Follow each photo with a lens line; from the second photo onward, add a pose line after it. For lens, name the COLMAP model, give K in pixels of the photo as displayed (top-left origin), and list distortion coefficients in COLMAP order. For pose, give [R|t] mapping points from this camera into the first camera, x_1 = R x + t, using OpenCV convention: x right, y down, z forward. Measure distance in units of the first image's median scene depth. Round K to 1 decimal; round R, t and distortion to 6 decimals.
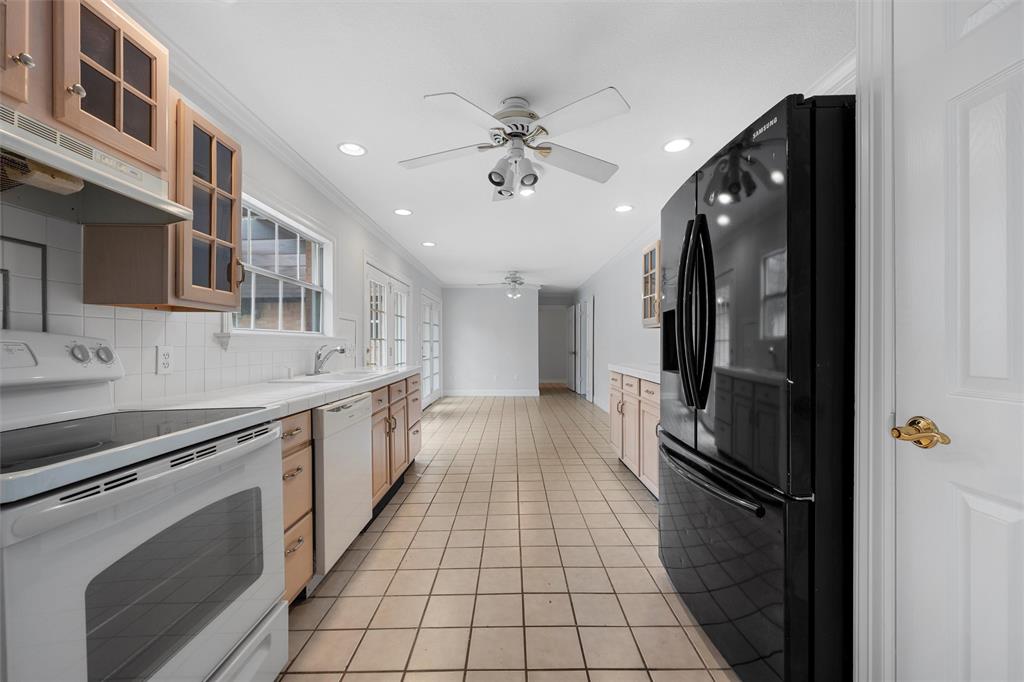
lens RADIAL K [[718.1, 0, 529.5], [0, 718.1, 339.9], [0, 0, 1]] dist [0.000520, 0.000915]
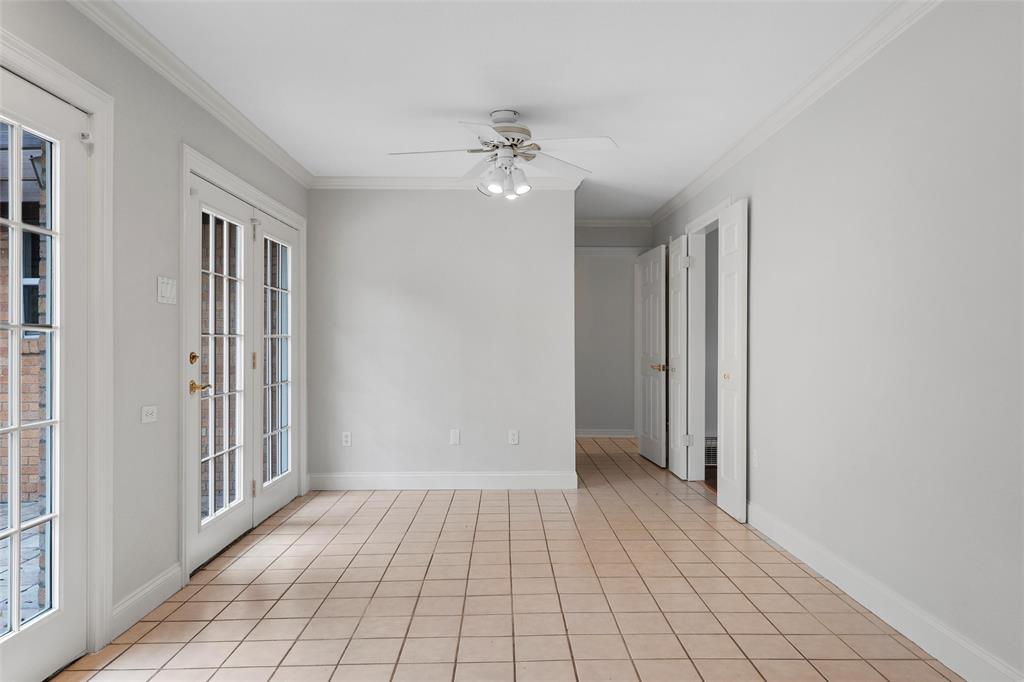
lens RADIAL K [[470.8, 0, 515.2], [0, 470.8, 342.3], [0, 0, 1]] dist [-0.001866, -0.000086]
pose [[0.999990, 0.001846, 0.004172, -0.011807], [-0.001852, 0.999997, 0.001587, 0.002874], [-0.004169, -0.001595, 0.999990, 0.491693]]
